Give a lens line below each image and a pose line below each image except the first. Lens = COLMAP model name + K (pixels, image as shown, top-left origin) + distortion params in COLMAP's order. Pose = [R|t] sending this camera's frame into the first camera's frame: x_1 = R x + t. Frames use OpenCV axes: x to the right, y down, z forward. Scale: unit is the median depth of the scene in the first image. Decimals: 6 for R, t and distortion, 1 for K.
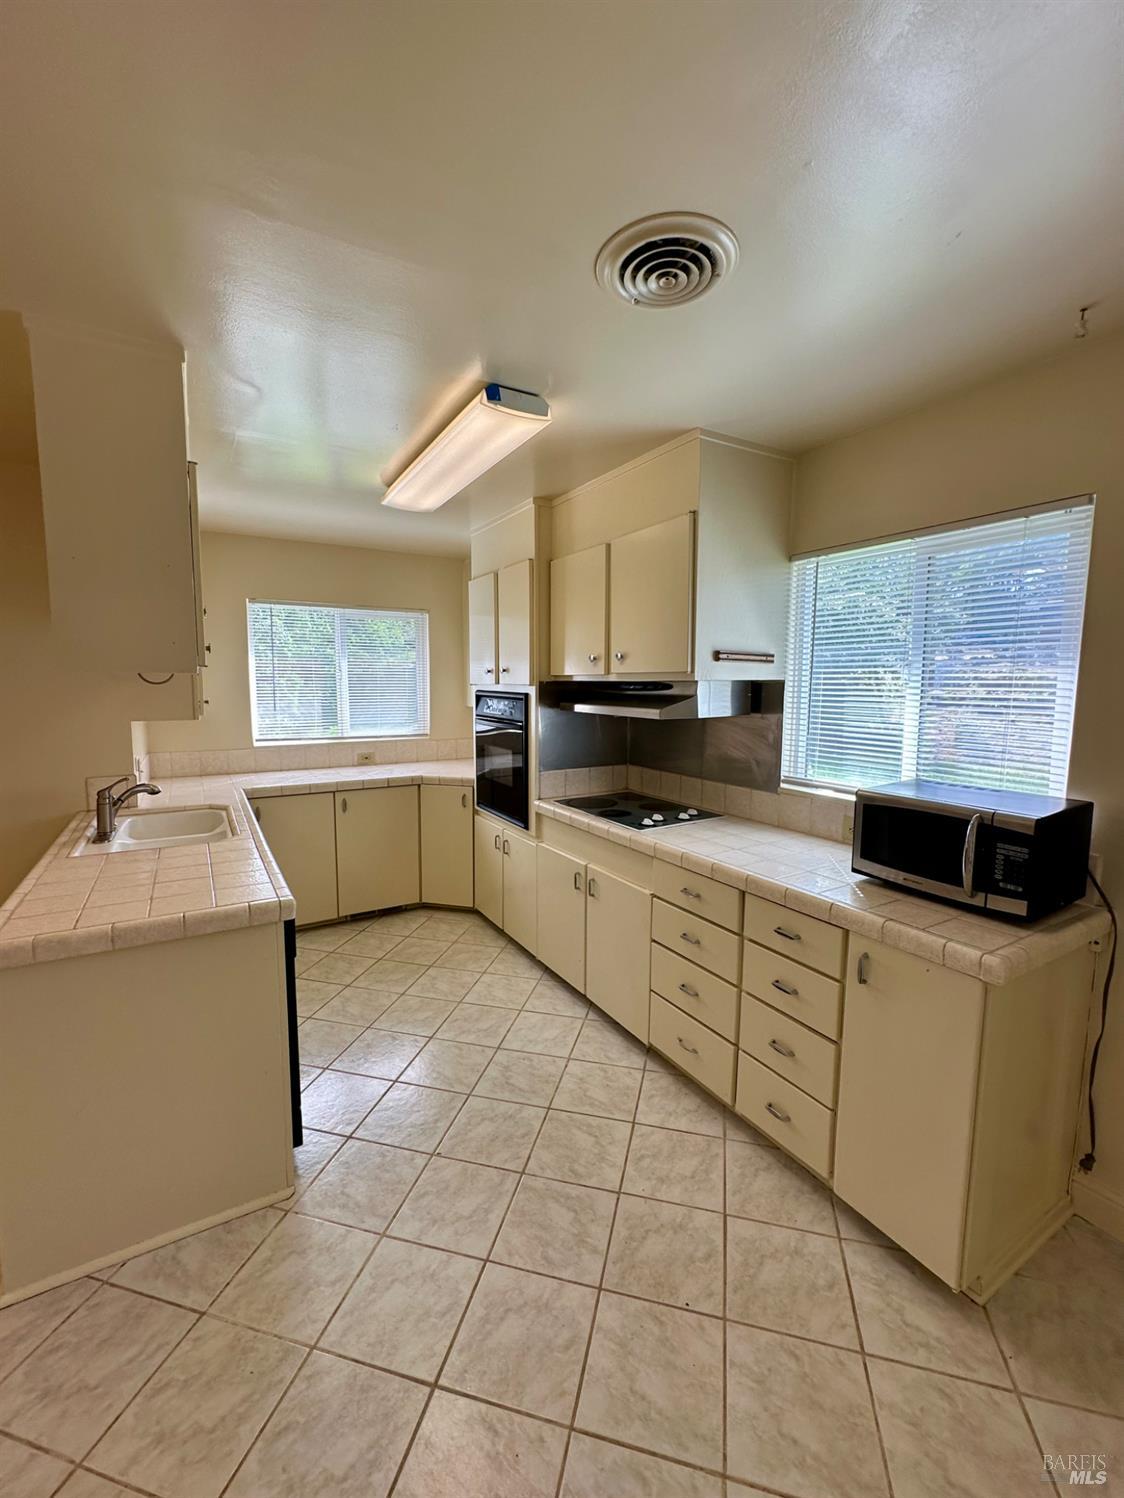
lens RADIAL K [[605.5, 0, 565.2], [0, 605.5, 751.6], [0, 0, 1]] dist [-0.002090, 0.000086]
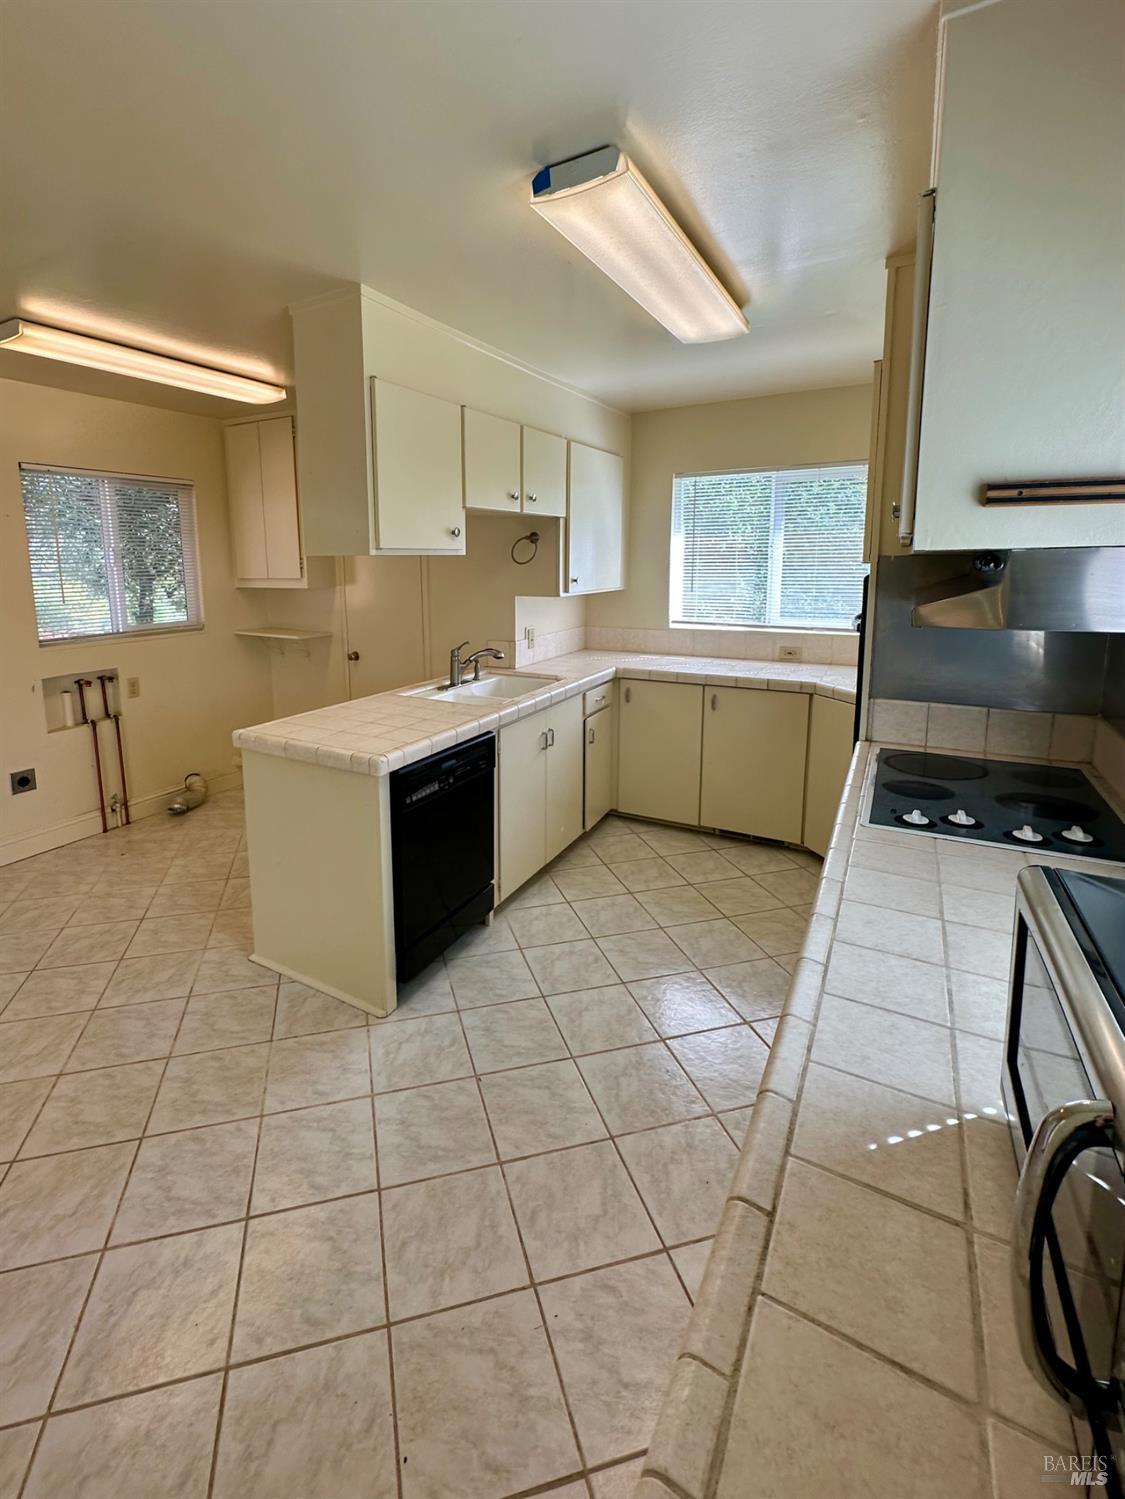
lens RADIAL K [[664.6, 0, 502.3], [0, 664.6, 661.3], [0, 0, 1]] dist [-0.003832, 0.001319]
pose [[0.482529, 0.119889, -0.867636, 0.525749], [-0.087506, 0.992230, 0.088439, -0.047308], [0.871498, 0.033249, 0.489270, 0.452387]]
